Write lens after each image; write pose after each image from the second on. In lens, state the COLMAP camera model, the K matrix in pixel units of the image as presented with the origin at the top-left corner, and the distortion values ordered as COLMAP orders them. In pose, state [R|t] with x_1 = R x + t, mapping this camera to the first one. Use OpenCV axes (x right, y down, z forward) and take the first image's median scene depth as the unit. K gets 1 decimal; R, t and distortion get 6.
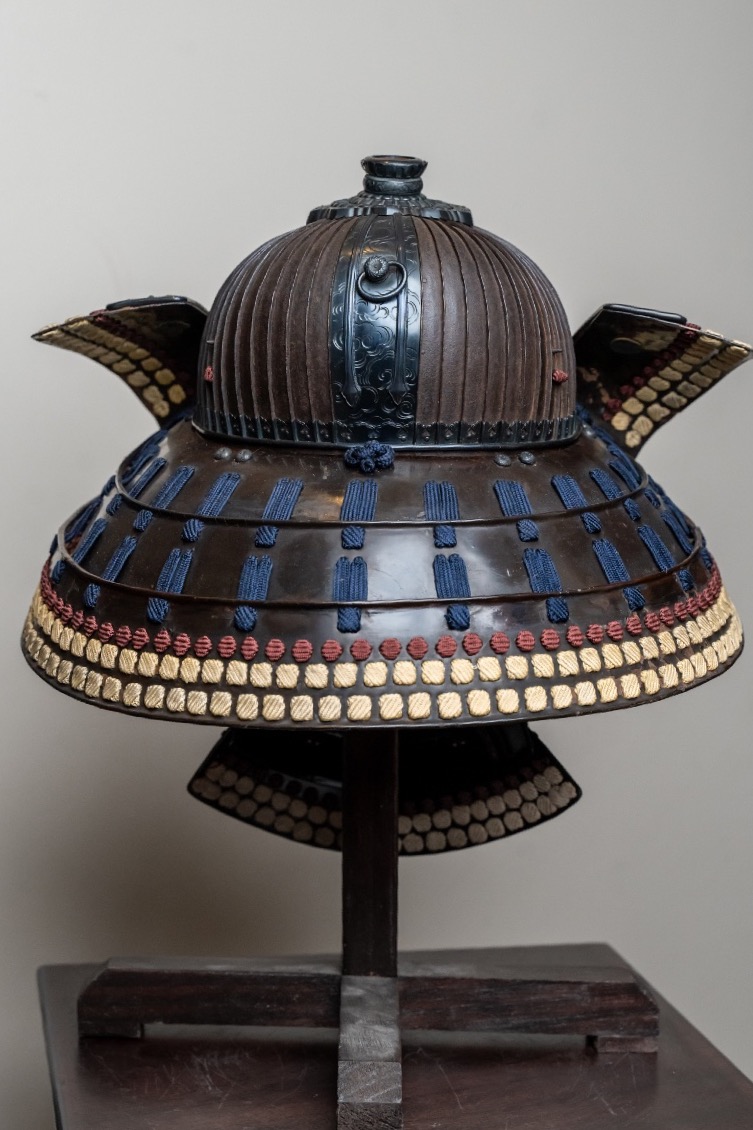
lens RADIAL K [[1833.8, 0, 382.1], [0, 1833.8, 574.9], [0, 0, 1]] dist [0.205662, 0.000000]
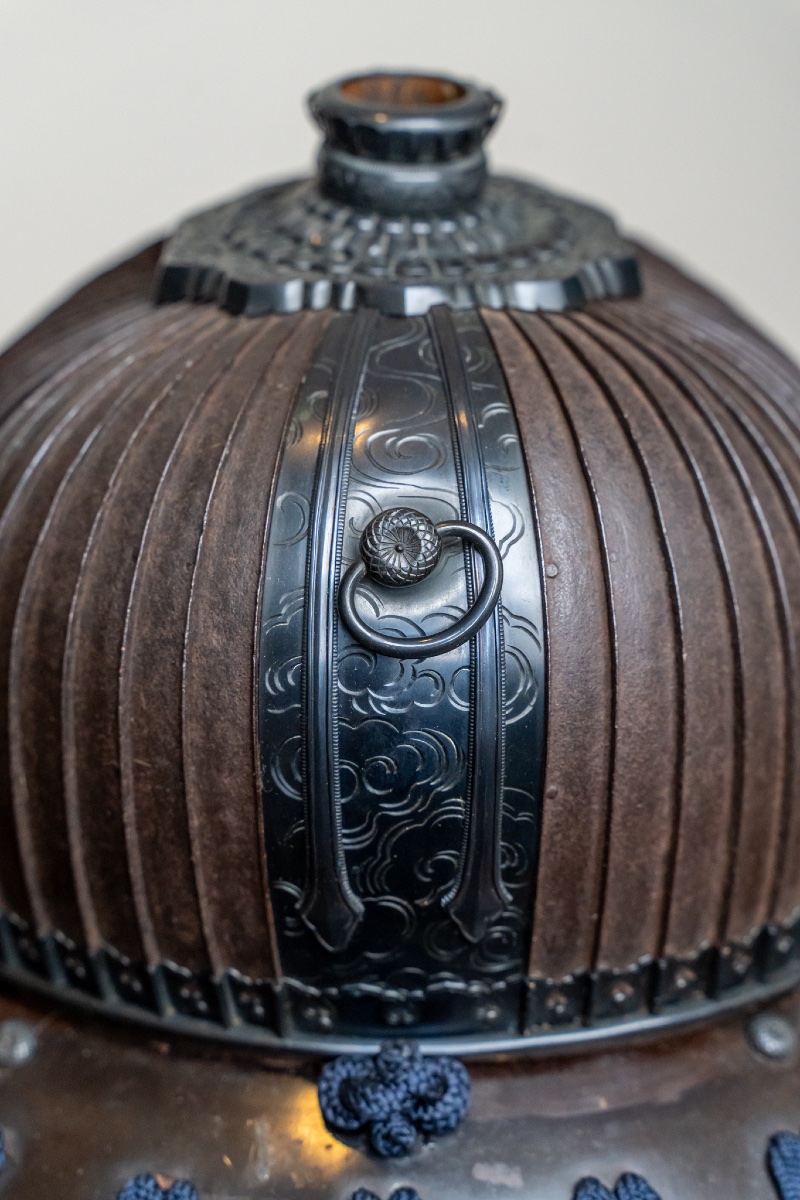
lens RADIAL K [[2156.5, 0, 394.1], [0, 2156.5, 603.0], [0, 0, 1]] dist [-0.013998, 0.000000]
pose [[0.995465, -0.049026, 0.081520, -0.033898], [0.030133, 0.975345, 0.218617, -0.232949], [-0.090228, -0.215169, 0.972400, 0.632773]]
